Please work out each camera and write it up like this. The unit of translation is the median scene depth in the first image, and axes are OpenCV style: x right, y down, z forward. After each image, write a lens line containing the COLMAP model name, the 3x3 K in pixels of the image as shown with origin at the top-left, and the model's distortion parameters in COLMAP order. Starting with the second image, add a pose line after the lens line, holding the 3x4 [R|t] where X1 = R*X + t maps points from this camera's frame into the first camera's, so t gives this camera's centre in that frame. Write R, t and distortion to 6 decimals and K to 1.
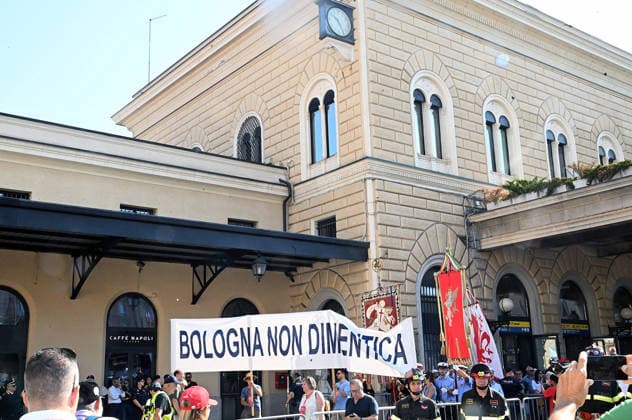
lens RADIAL K [[716.2, 0, 316.0], [0, 716.2, 210.0], [0, 0, 1]] dist [0.013432, 0.006939]
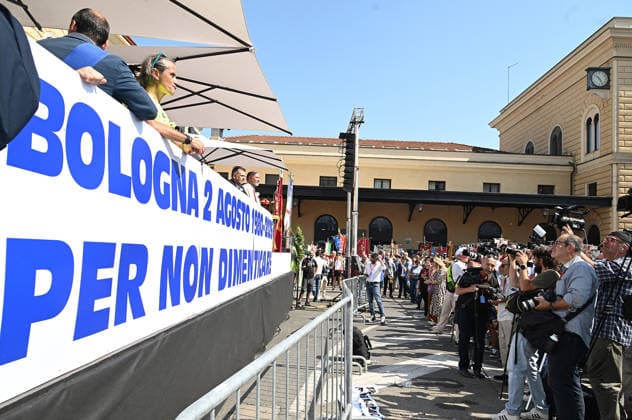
lens RADIAL K [[475.7, 0, 316.0], [0, 475.7, 210.0], [0, 0, 1]] dist [-0.000231, 0.002062]
pose [[0.779086, 0.007559, -0.626871, 0.230789], [0.080662, 0.990407, 0.112191, -0.117644], [0.621706, -0.137971, 0.771003, -0.457605]]
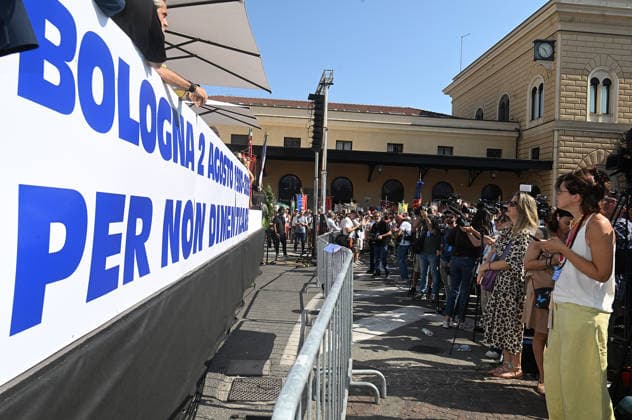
lens RADIAL K [[453.4, 0, 316.0], [0, 453.4, 191.8], [0, 0, 1]] dist [0.004414, 0.001850]
pose [[0.830462, 0.042074, -0.555484, 0.217151], [0.060261, 0.984508, 0.164660, -0.115974], [0.553806, -0.170217, 0.815061, -0.457887]]
